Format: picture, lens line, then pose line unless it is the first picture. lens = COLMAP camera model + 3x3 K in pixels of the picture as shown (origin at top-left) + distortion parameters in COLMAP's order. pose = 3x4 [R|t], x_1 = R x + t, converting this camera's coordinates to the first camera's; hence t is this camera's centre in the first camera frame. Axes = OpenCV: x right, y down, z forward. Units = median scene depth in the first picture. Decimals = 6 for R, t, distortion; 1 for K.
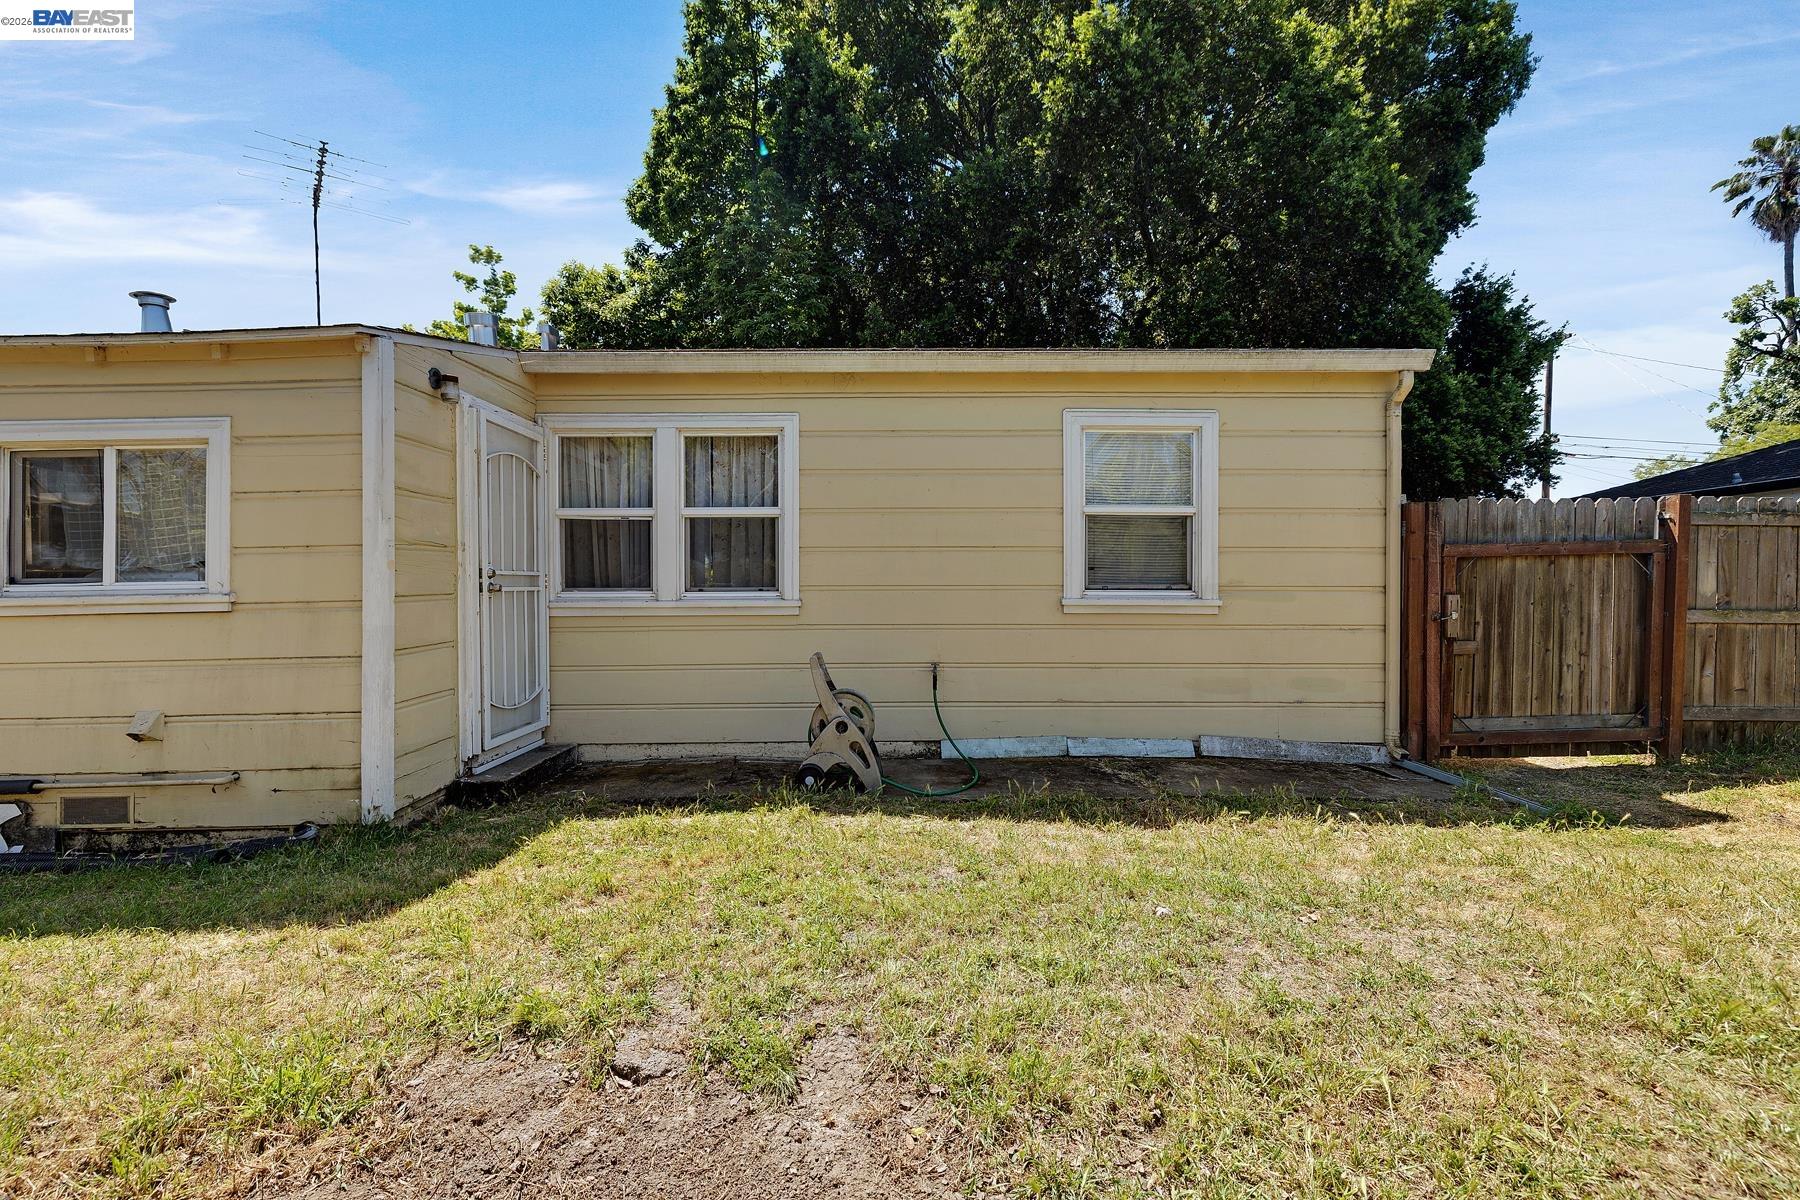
lens RADIAL K [[747.8, 0, 898.7], [0, 747.8, 602.8], [0, 0, 1]] dist [-0.003356, 0.000700]
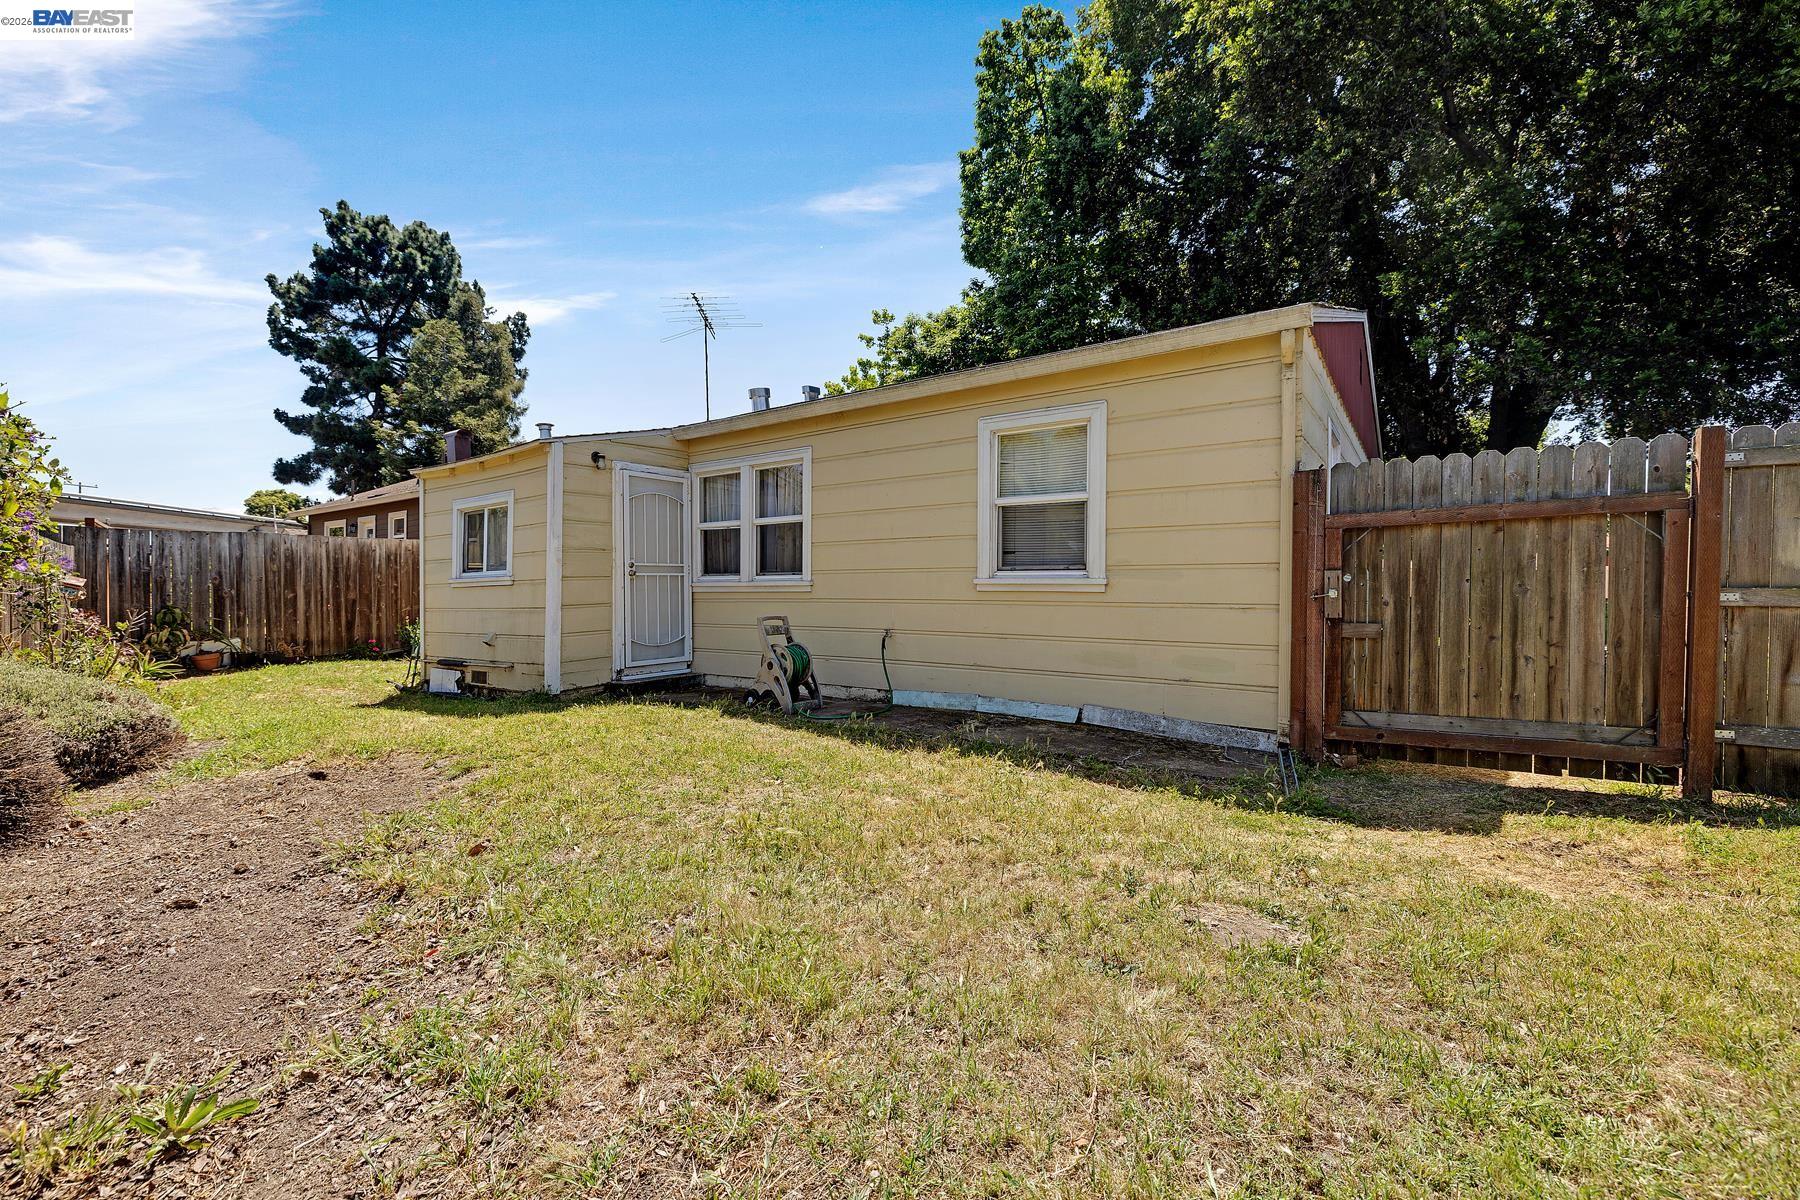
lens RADIAL K [[747.8, 0, 898.0], [0, 747.8, 601.4], [0, 0, 1]] dist [-0.003356, 0.000700]
pose [[0.812508, 0.010643, -0.582853, 0.816743], [-0.008093, 0.999943, 0.006977, 0.023708], [0.582894, -0.000952, 0.812548, -0.035030]]
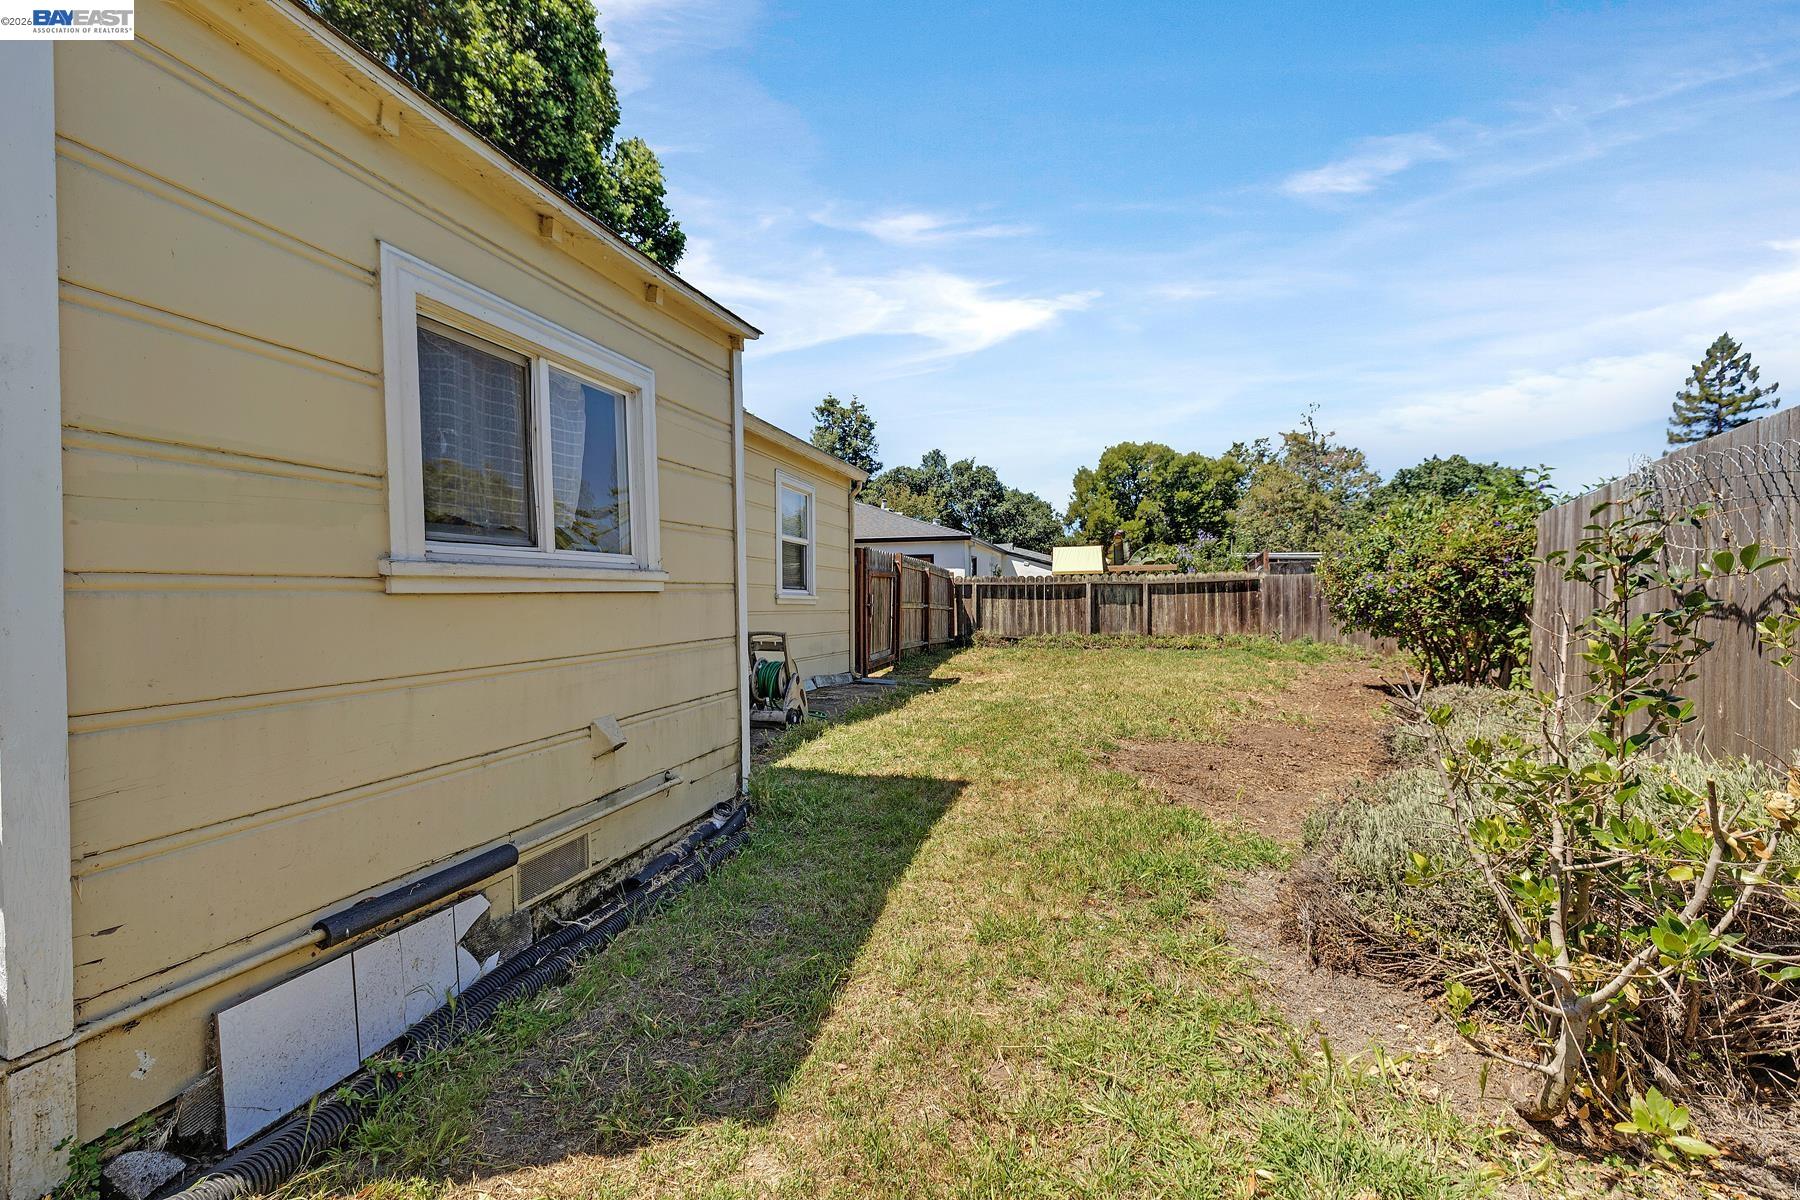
lens RADIAL K [[747.8, 0, 899.0], [0, 747.8, 599.6], [0, 0, 1]] dist [-0.003356, 0.000700]
pose [[0.282859, 0.006907, 0.959137, -1.175267], [0.011201, 0.999882, -0.010504, 0.023544], [-0.959096, 0.013714, 0.282748, 0.336371]]
